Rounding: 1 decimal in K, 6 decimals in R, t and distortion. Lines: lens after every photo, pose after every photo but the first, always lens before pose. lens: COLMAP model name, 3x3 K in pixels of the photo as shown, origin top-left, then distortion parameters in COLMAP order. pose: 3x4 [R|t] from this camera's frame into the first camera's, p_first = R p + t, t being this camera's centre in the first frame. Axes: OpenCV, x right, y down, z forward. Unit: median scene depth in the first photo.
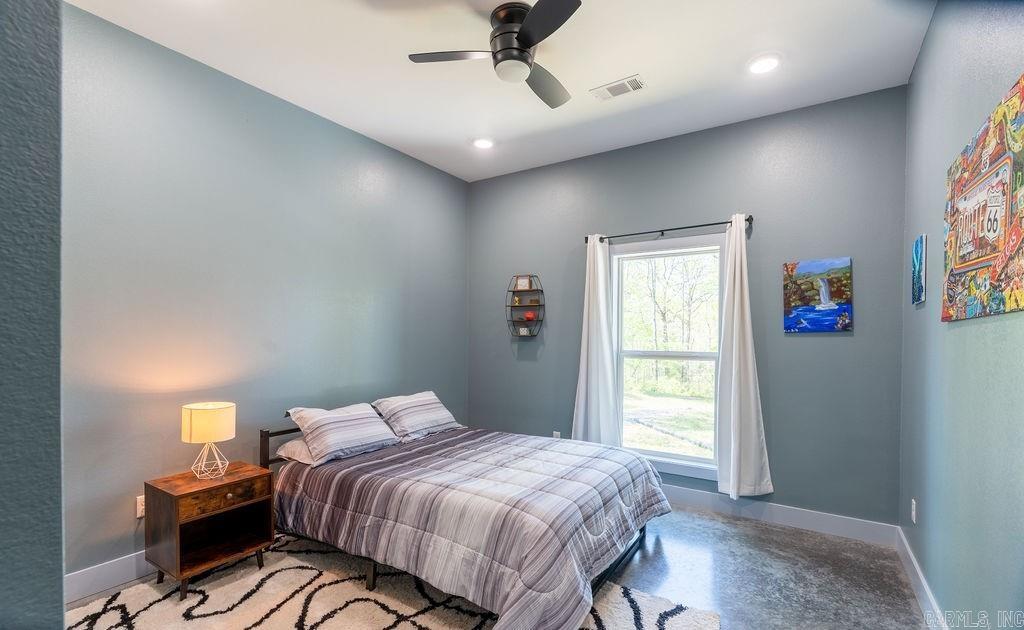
lens RADIAL K [[465.1, 0, 513.0], [0, 465.1, 334.9], [0, 0, 1]] dist [-0.006561, 0.000522]
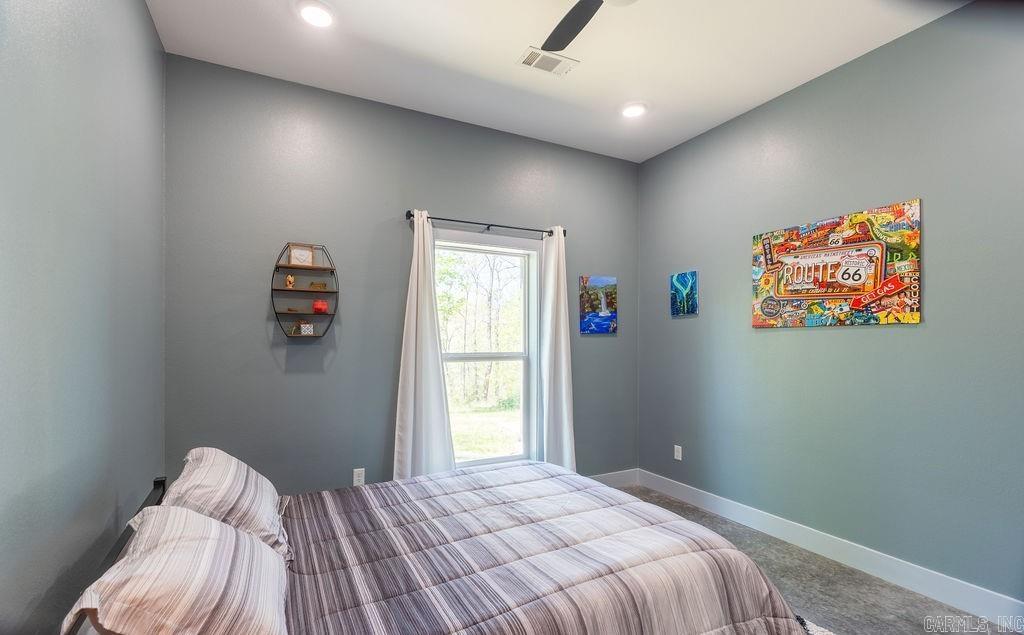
lens RADIAL K [[460.3, 0, 512.3], [0, 460.3, 338.8], [0, 0, 1]] dist [-0.011776, 0.003865]
pose [[0.483004, -0.005402, 0.875601, -0.559600], [-0.002064, 0.999971, 0.007308, -0.000240], [-0.875616, -0.005338, 0.482979, 0.597807]]
